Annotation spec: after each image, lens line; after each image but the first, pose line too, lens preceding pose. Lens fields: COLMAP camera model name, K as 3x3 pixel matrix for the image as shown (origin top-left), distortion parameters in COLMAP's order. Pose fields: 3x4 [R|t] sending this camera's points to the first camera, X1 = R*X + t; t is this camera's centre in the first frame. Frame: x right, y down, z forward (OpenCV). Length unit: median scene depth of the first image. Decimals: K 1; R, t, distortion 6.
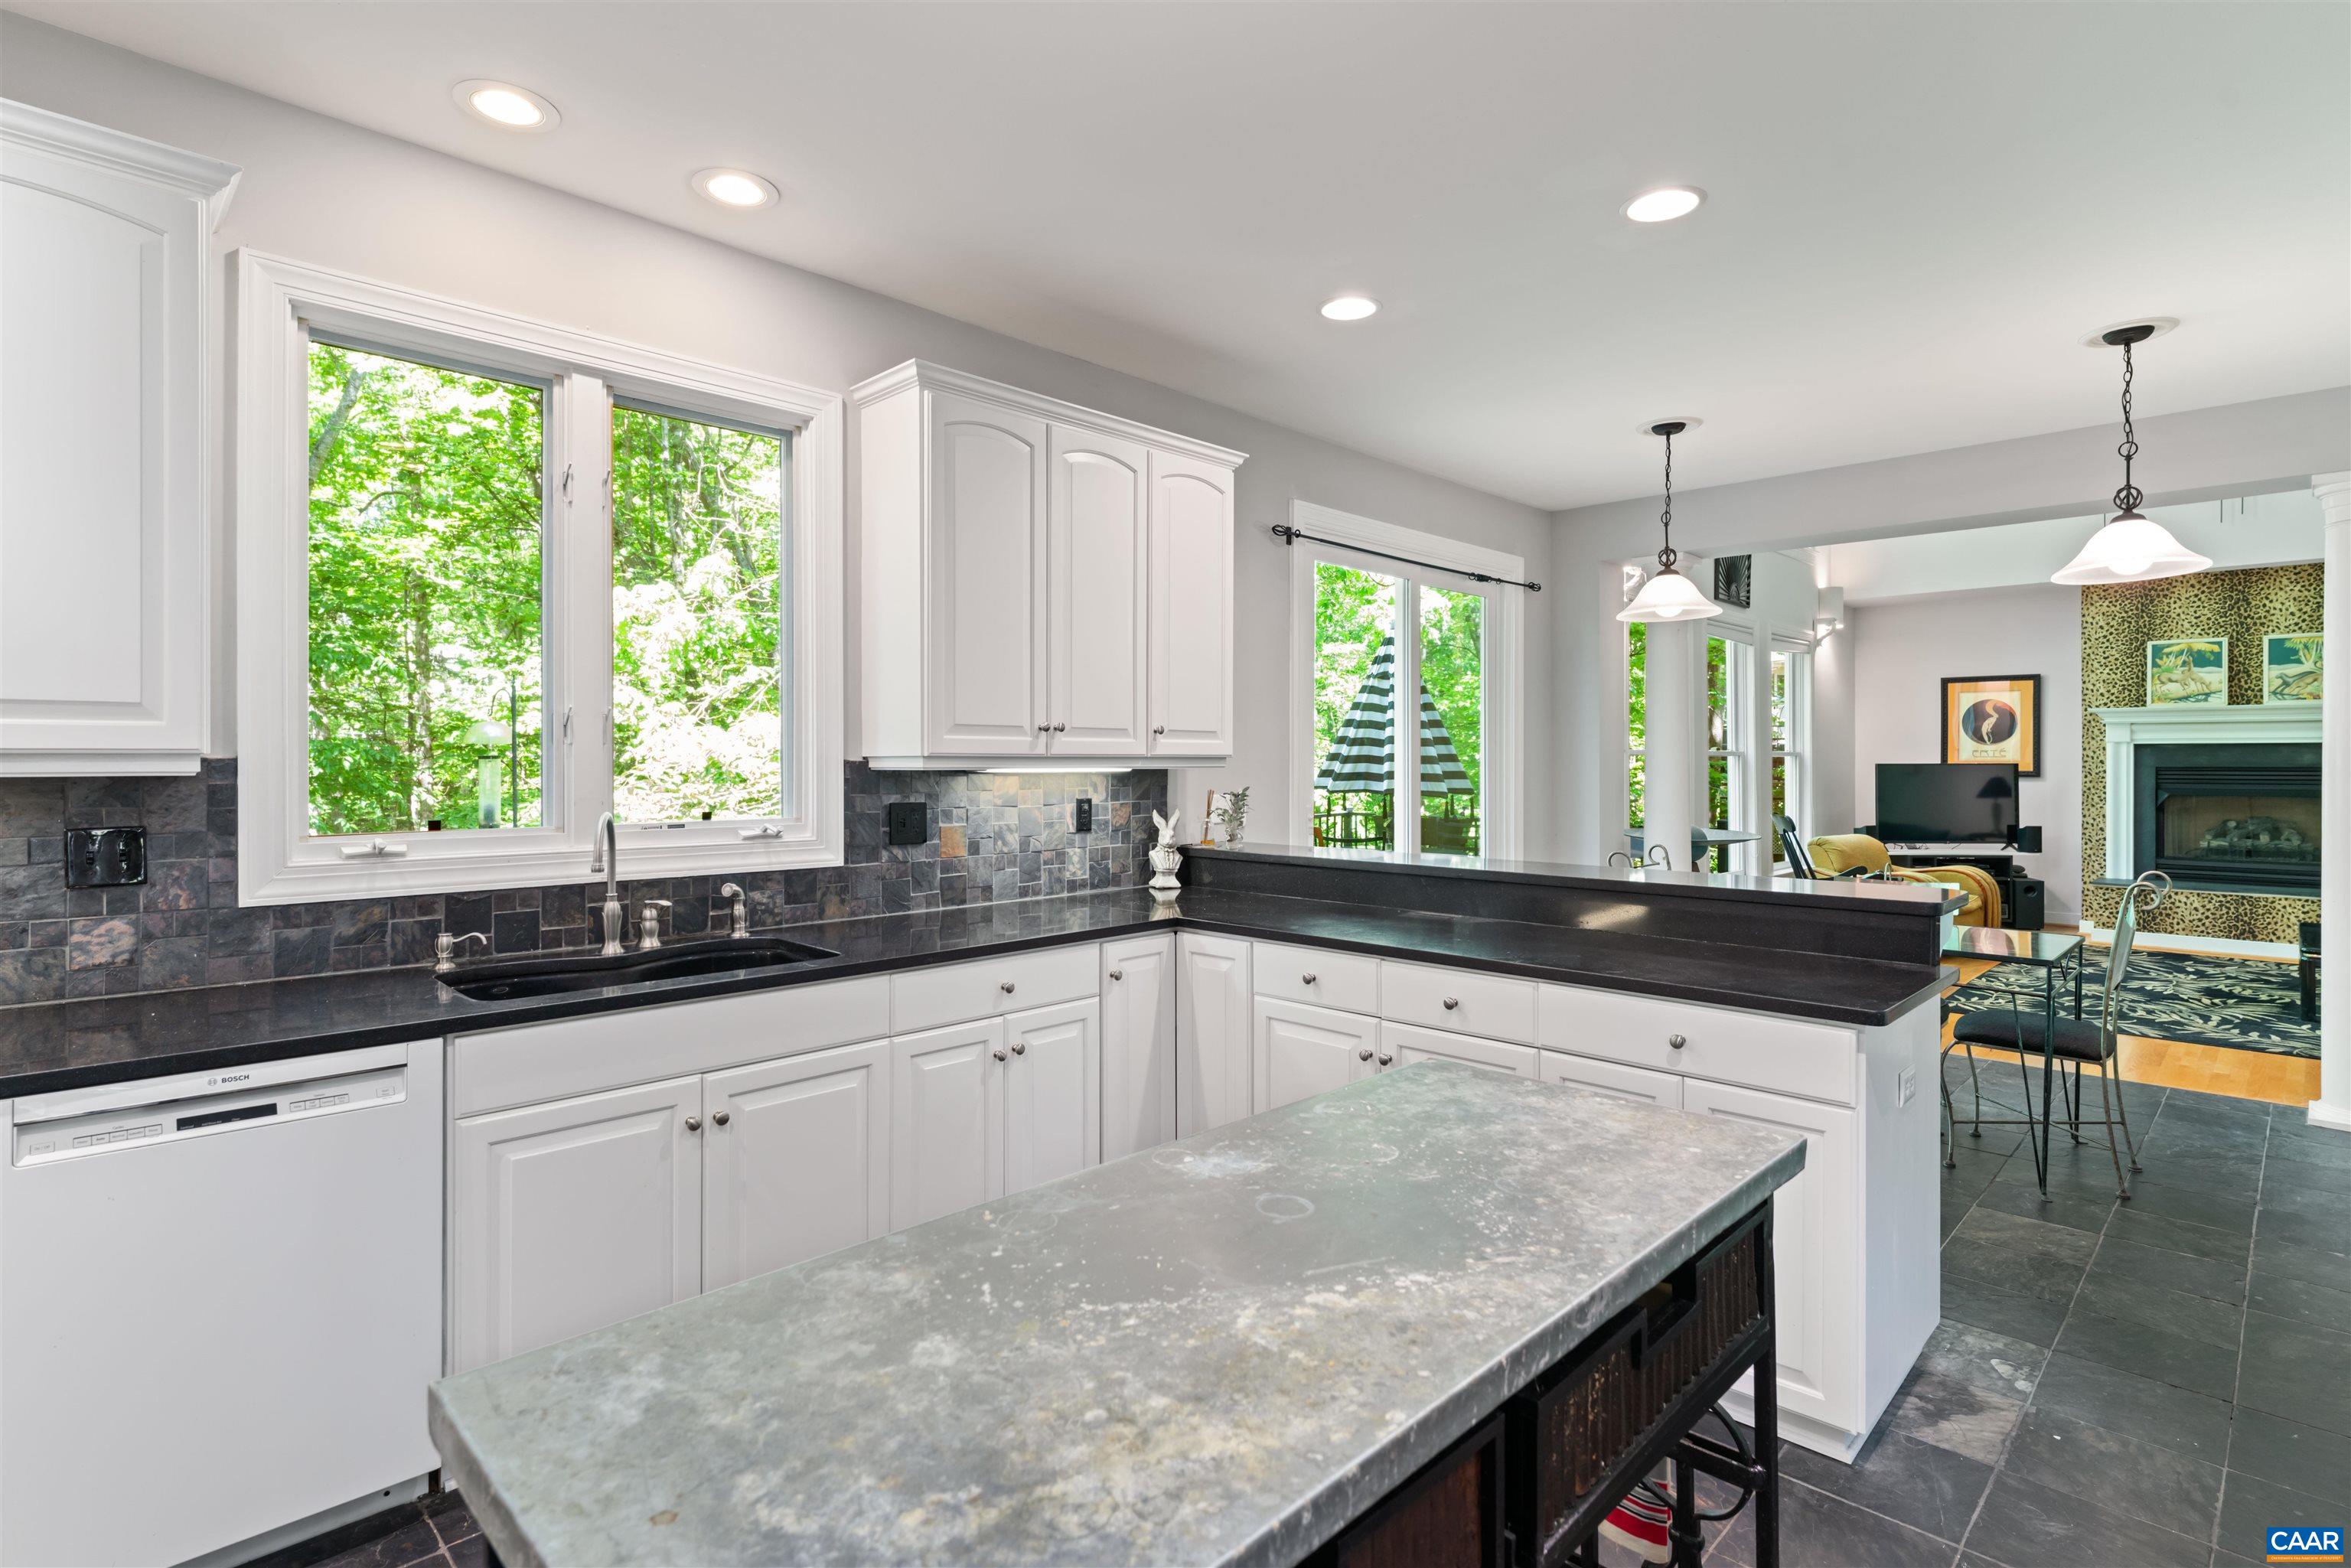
lens RADIAL K [[1159.7, 0, 1172.5], [0, 1159.7, 753.5], [0, 0, 1]] dist [-0.001661, -0.000094]
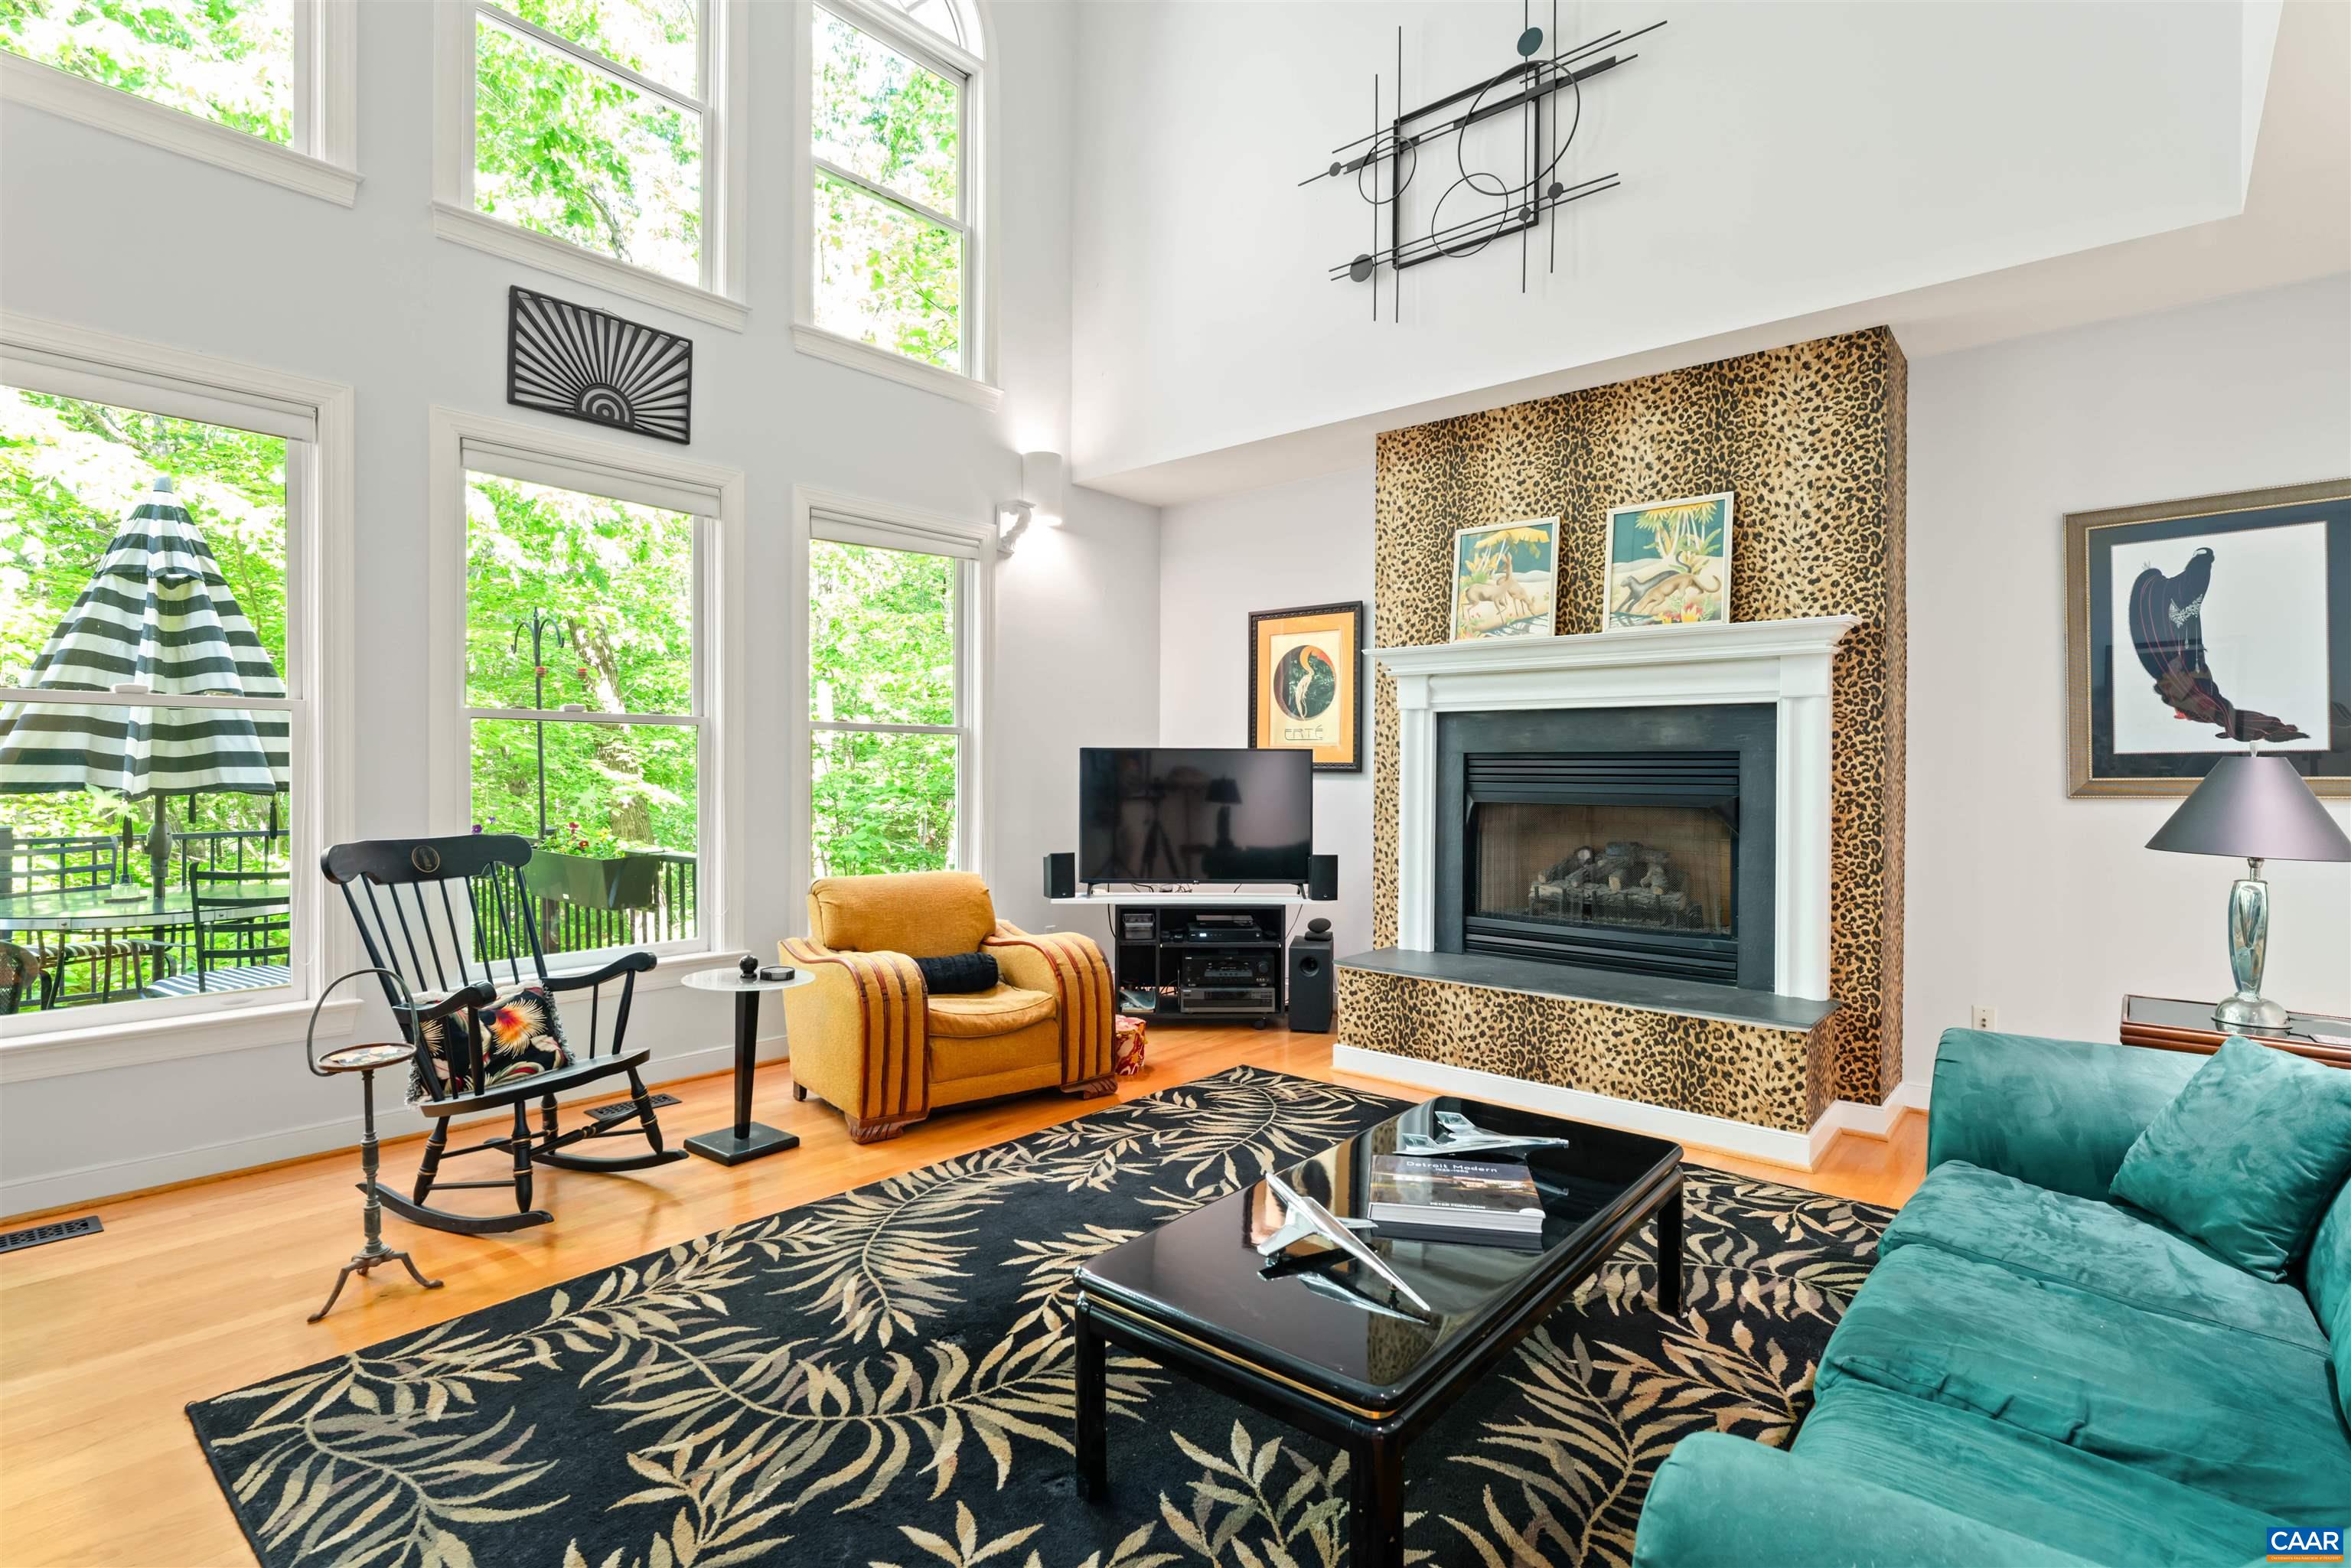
lens RADIAL K [[1119.8, 0, 1173.5], [0, 1119.8, 768.1], [0, 0, 1]] dist [-0.001020, -0.000187]
pose [[0.997462, 0.008560, 0.070688, 1.753458], [-0.008980, 0.999944, 0.005623, 0.045153], [-0.070636, -0.006244, 0.997483, 1.224796]]
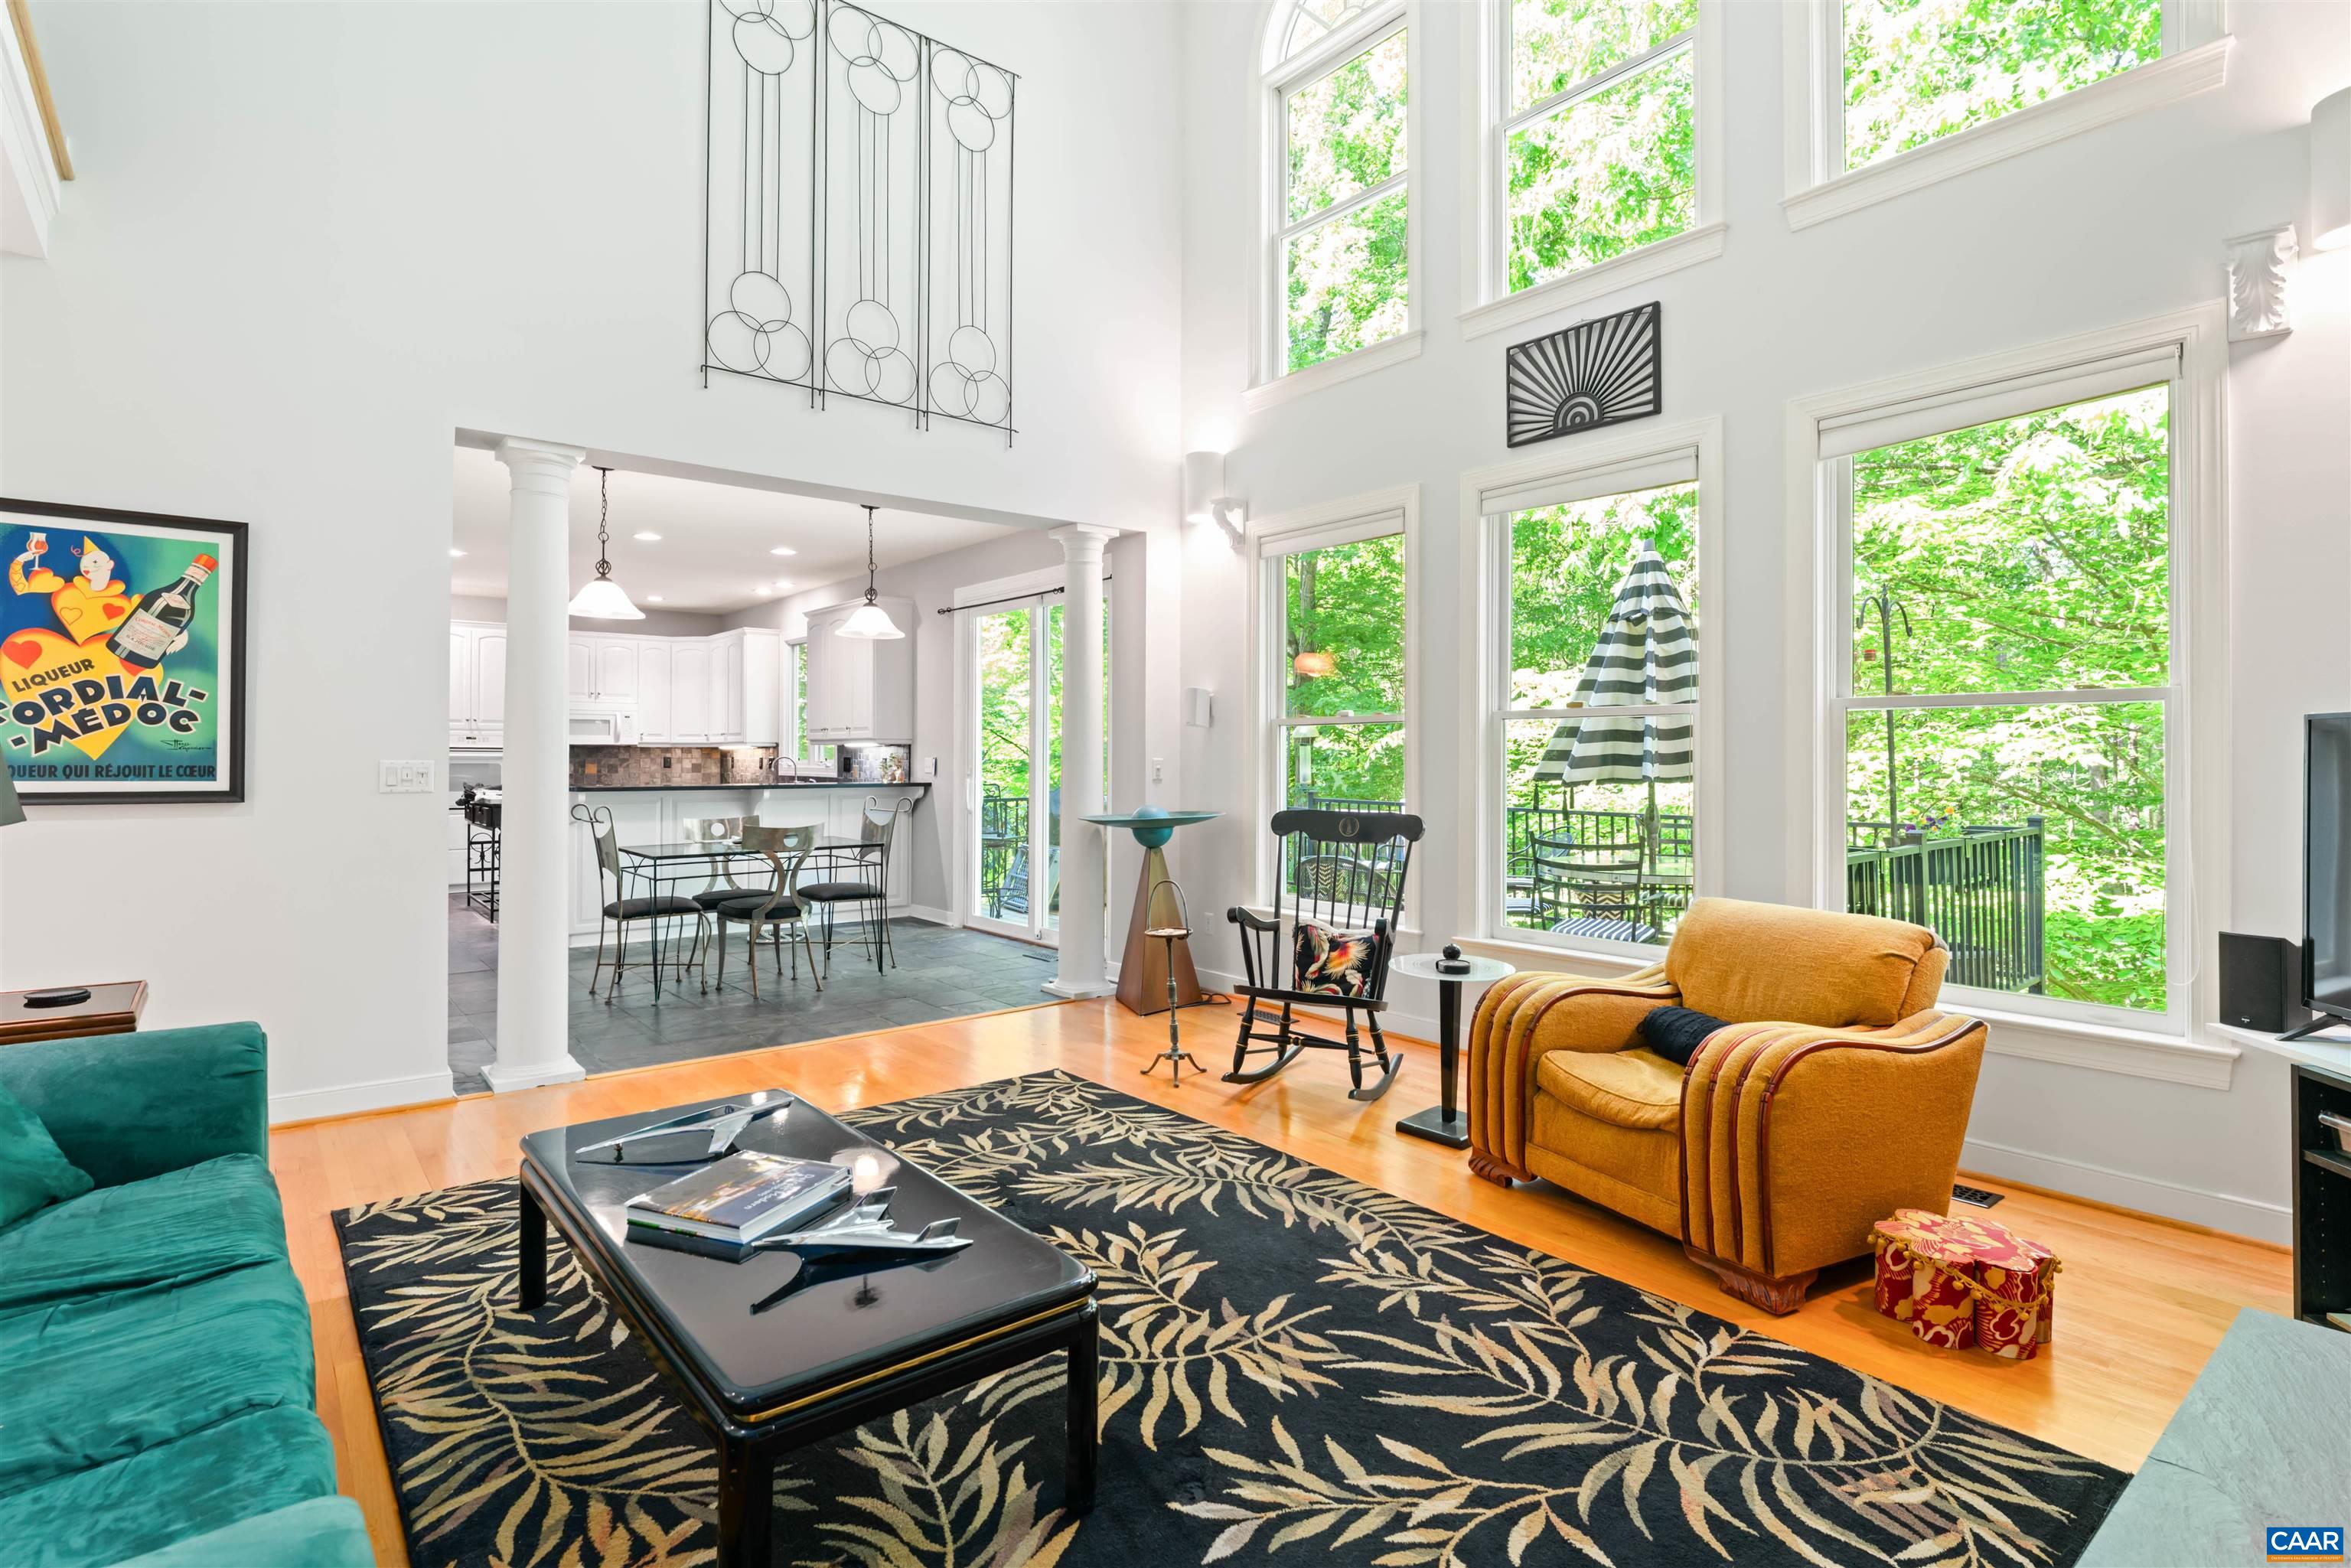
lens RADIAL K [[1149.9, 0, 1145.5], [0, 1149.9, 745.2], [0, 0, 1]] dist [0.000216, 0.000234]
pose [[-0.118096, -0.010154, -0.992950, 2.554641], [0.005376, 0.999927, -0.010865, 0.050605], [0.992988, -0.006621, -0.118032, 2.135480]]
